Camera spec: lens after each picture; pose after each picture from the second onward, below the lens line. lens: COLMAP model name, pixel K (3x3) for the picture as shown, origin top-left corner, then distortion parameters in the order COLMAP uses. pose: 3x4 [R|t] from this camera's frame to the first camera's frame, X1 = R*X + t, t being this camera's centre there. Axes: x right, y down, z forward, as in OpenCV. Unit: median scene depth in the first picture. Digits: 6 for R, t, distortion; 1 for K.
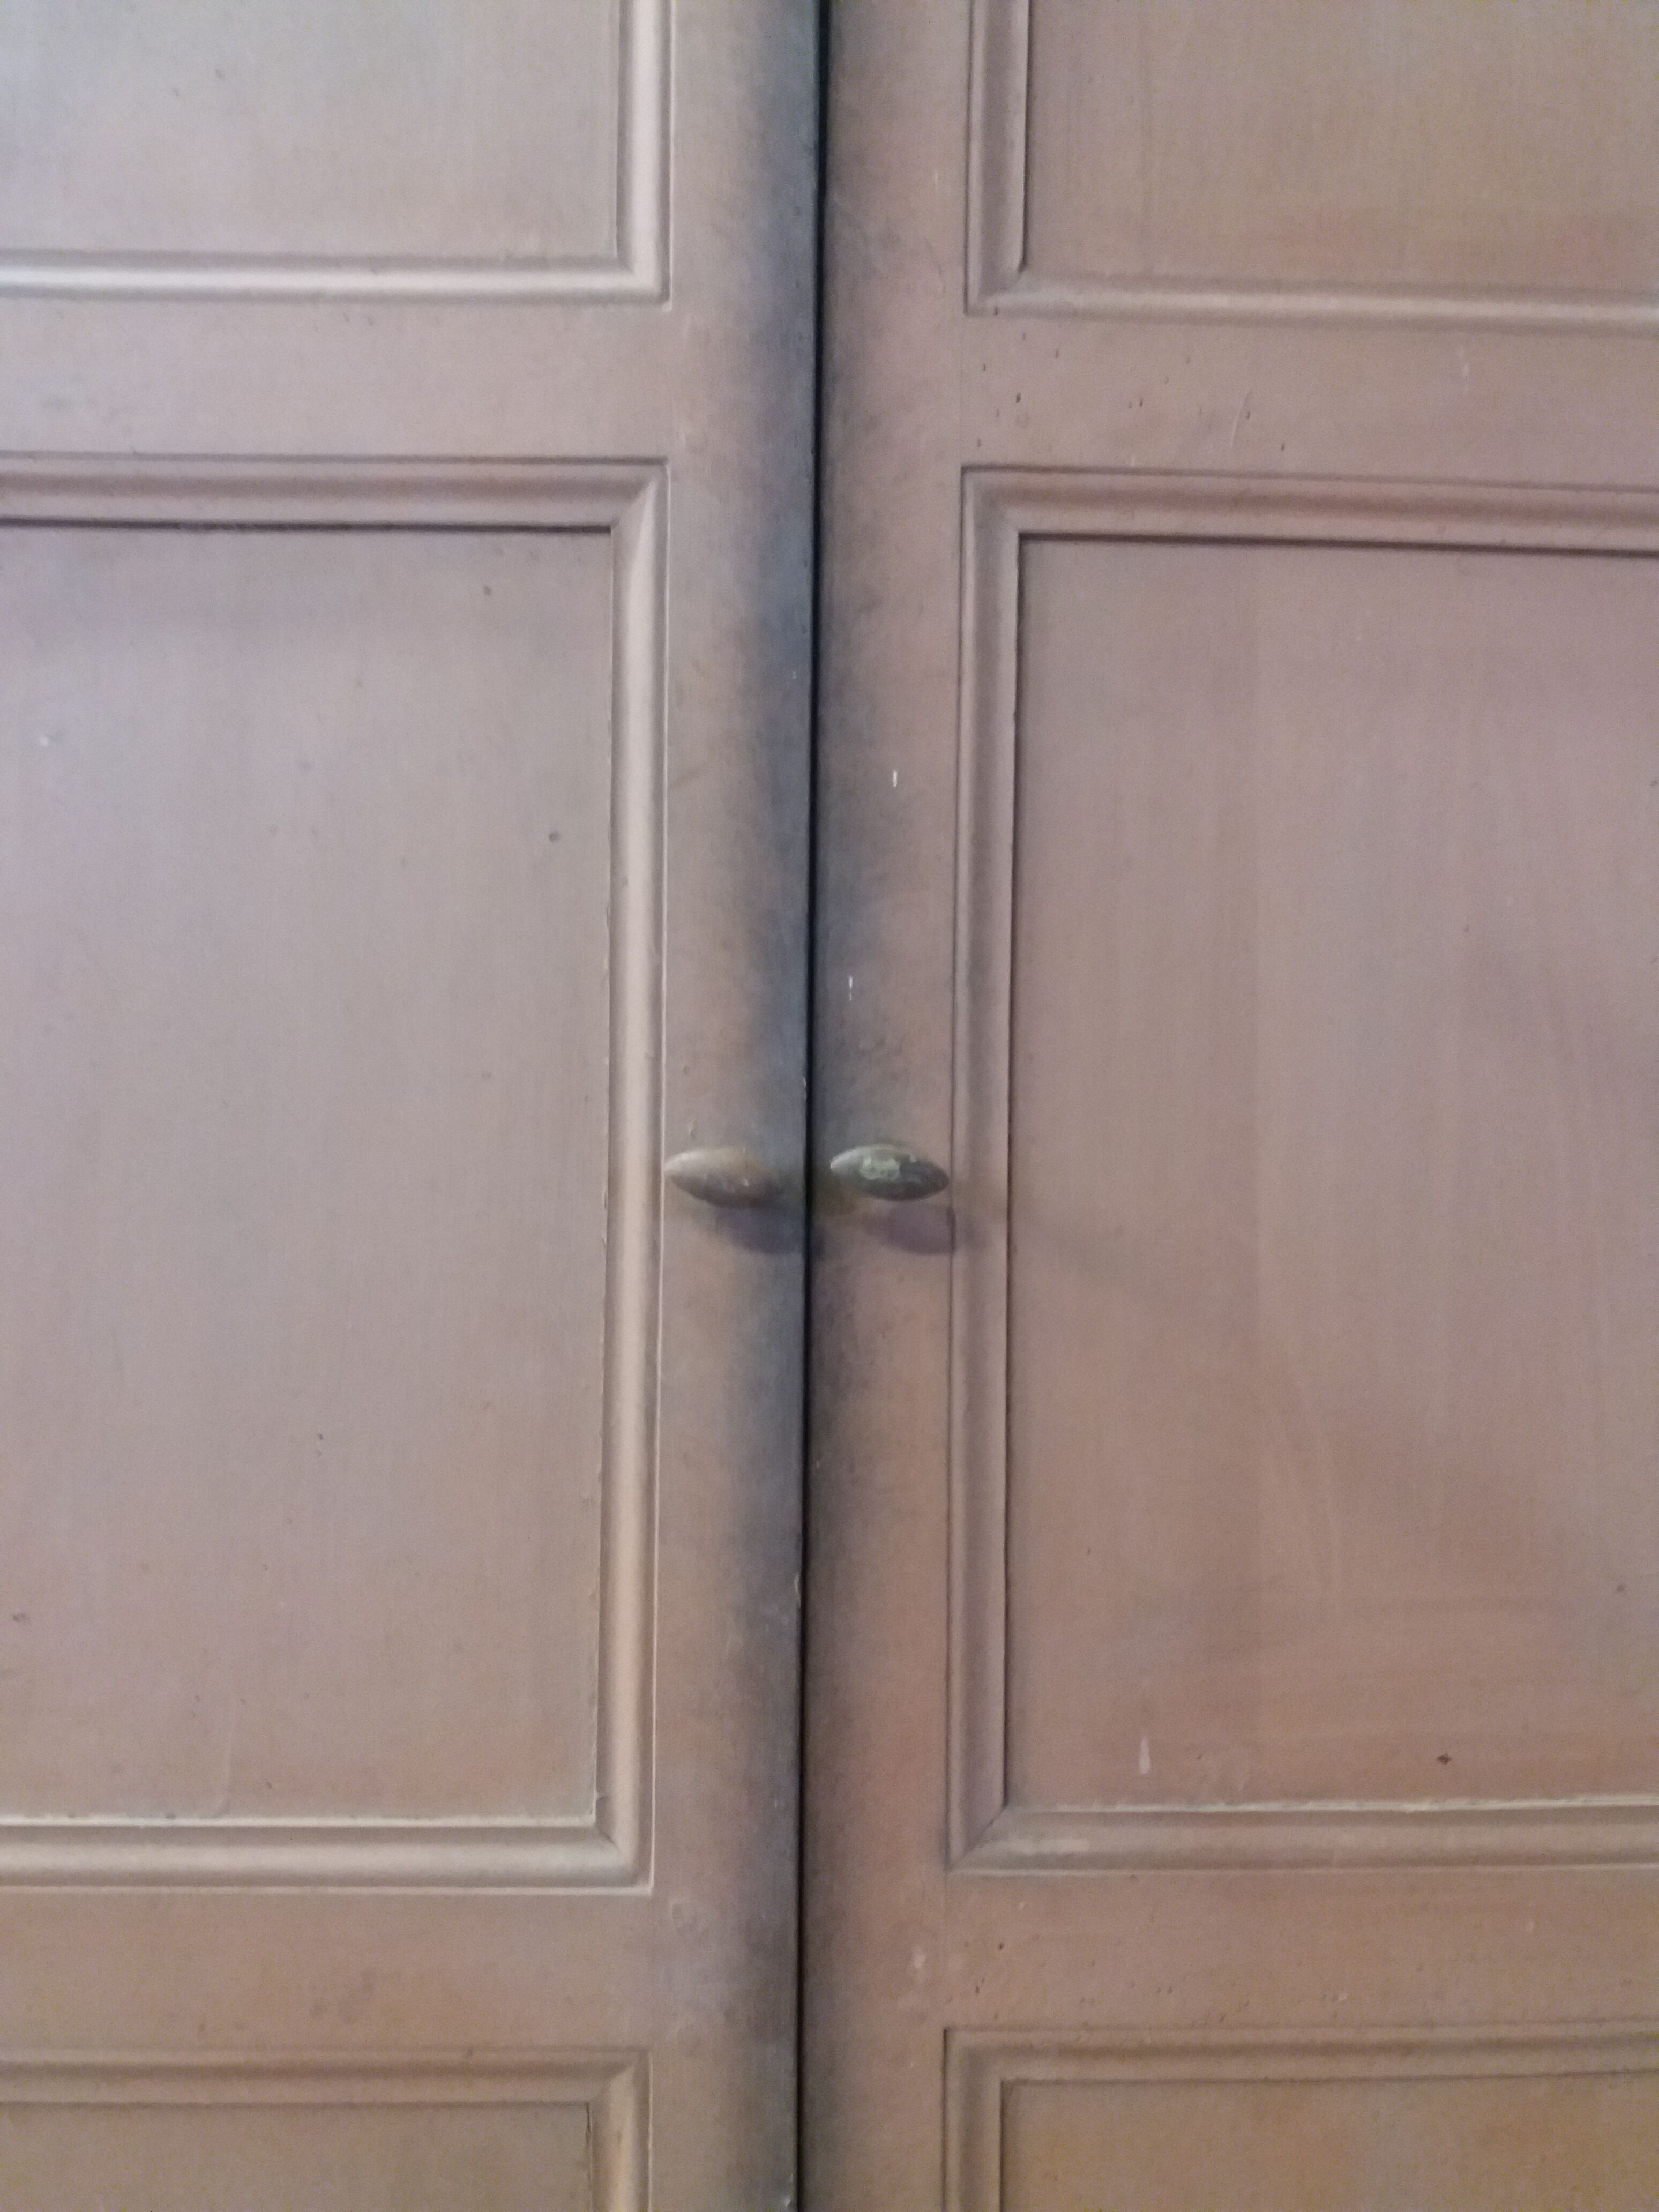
lens RADIAL K [[1812.6, 0, 762.7], [0, 1812.6, 1184.9], [0, 0, 1]] dist [-0.004818, -0.043826]
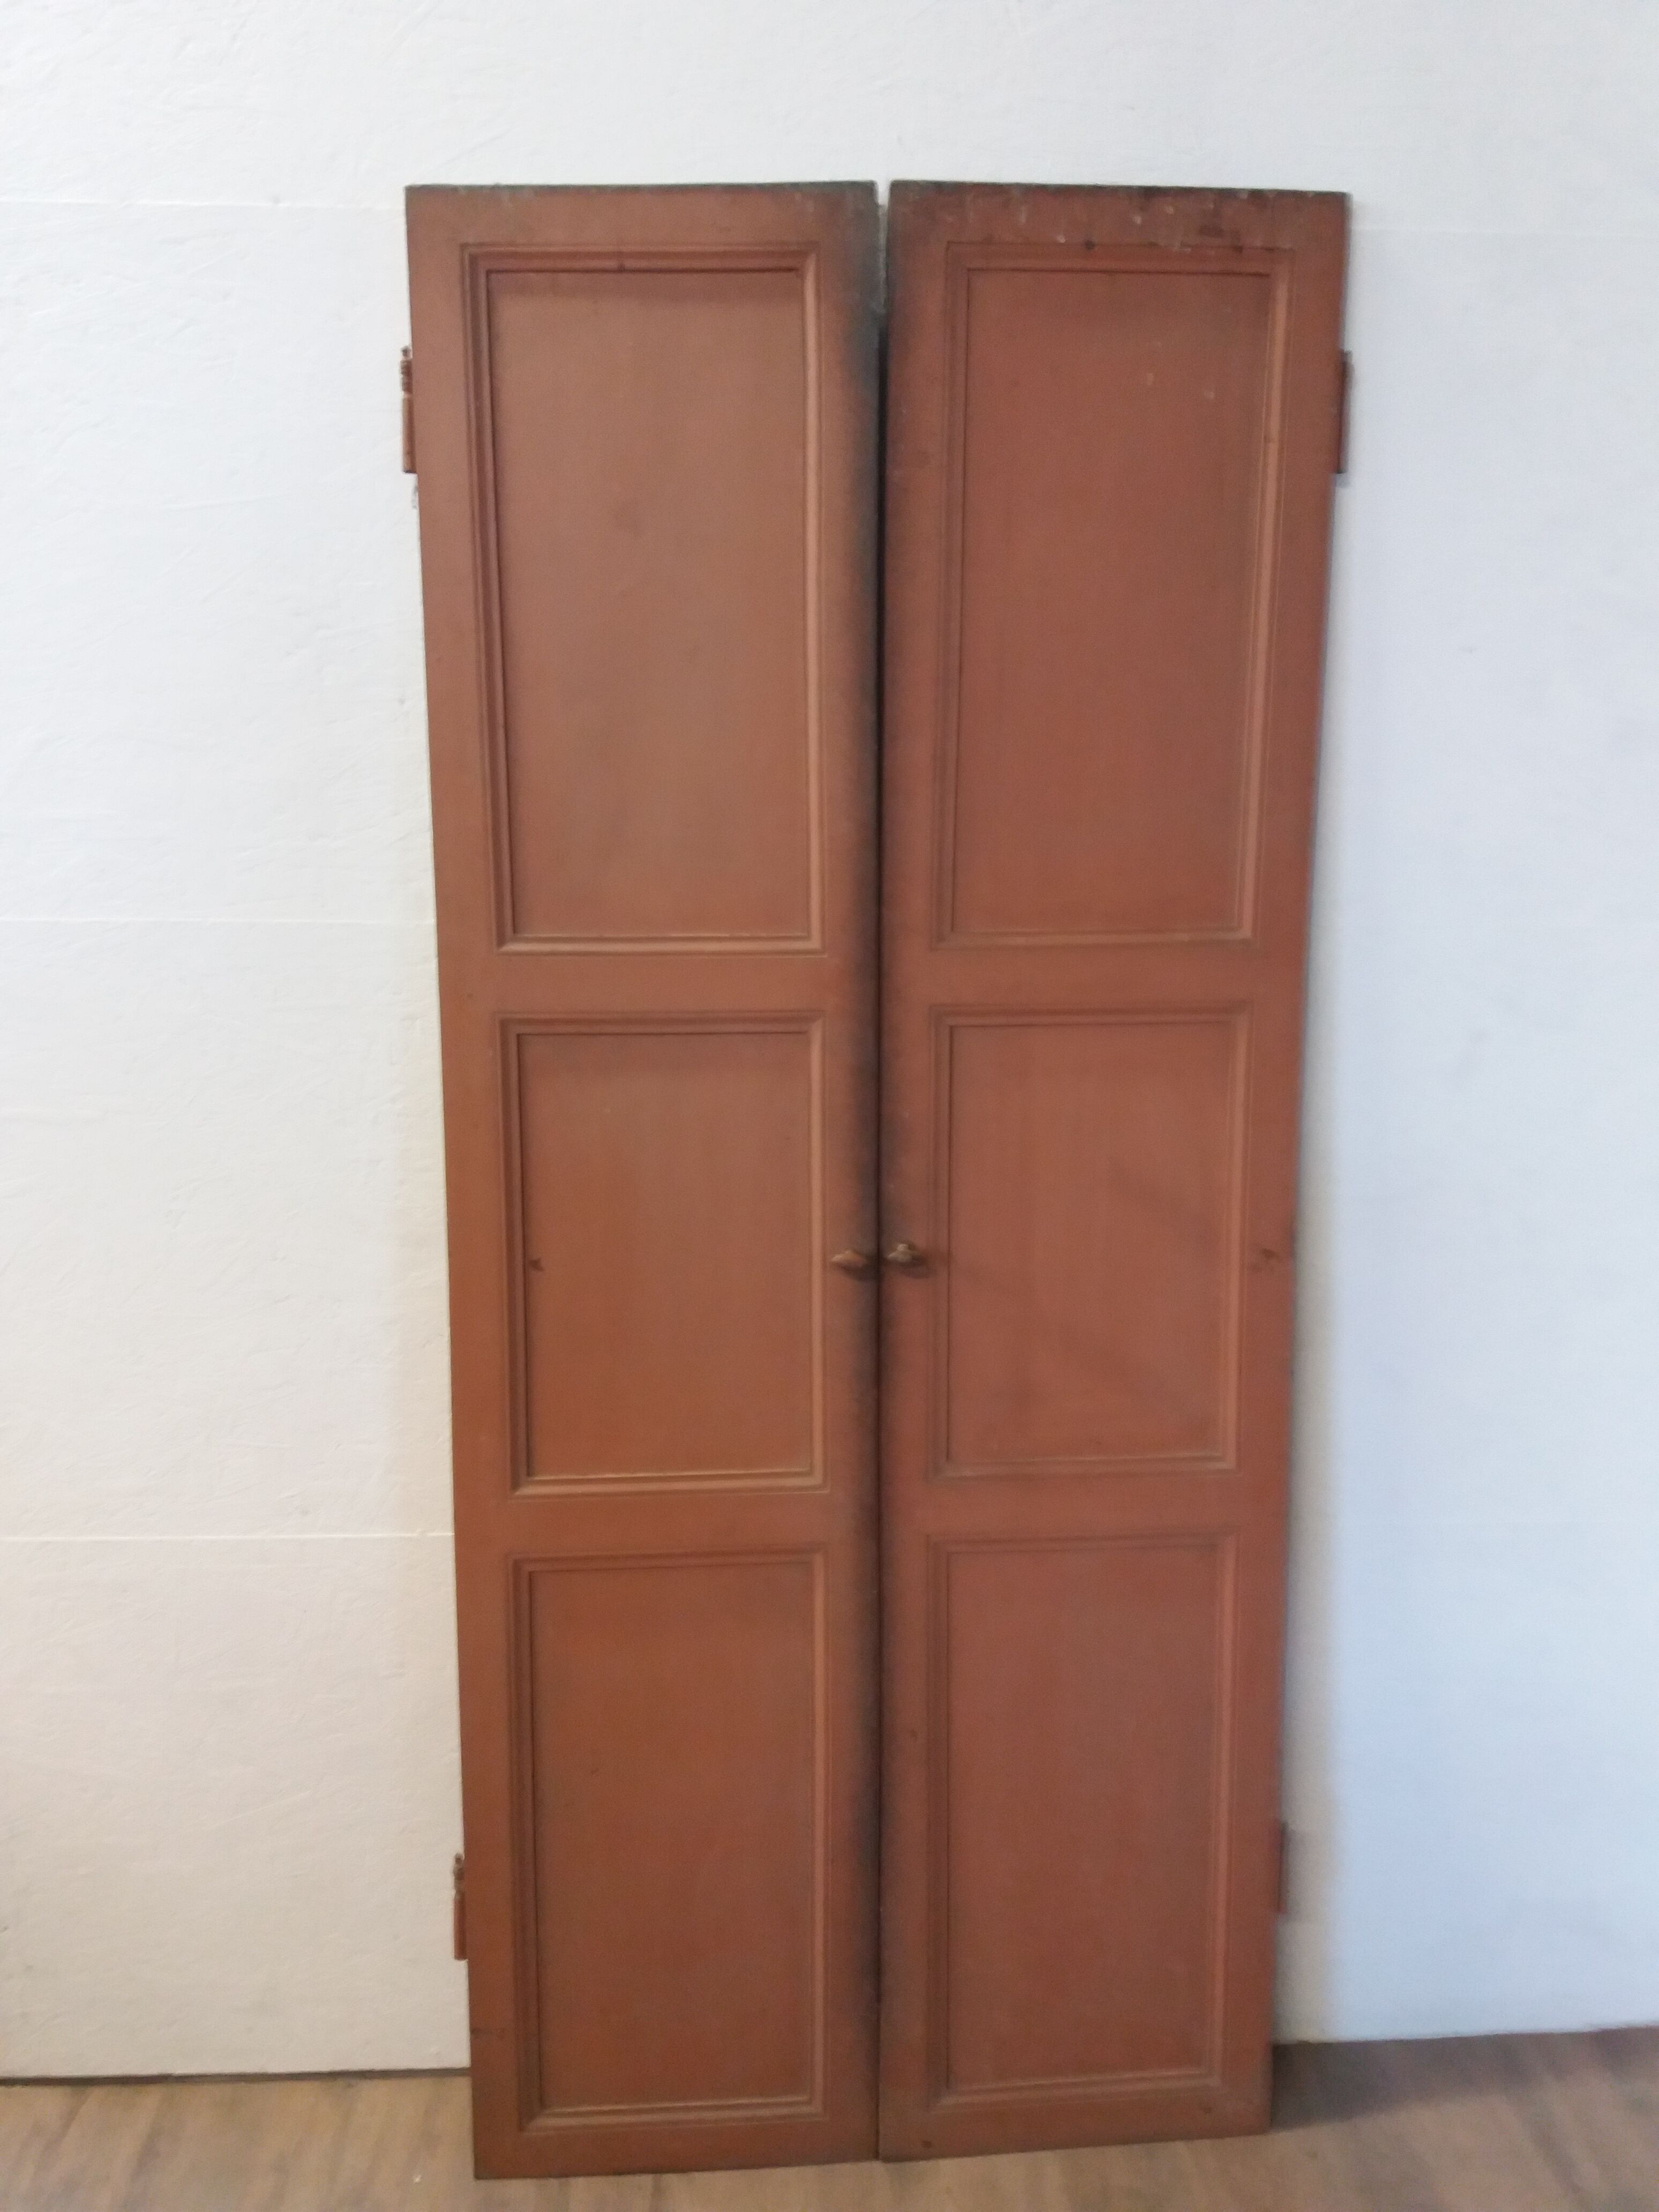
lens RADIAL K [[1812.6, 0, 817.4], [0, 1812.6, 1112.8], [0, 0, 1]] dist [-0.004818, -0.043826]
pose [[0.999516, -0.020443, 0.023445, -0.133325], [0.016503, 0.987397, 0.157398, -0.683172], [-0.026367, -0.156935, 0.987257, -1.814085]]
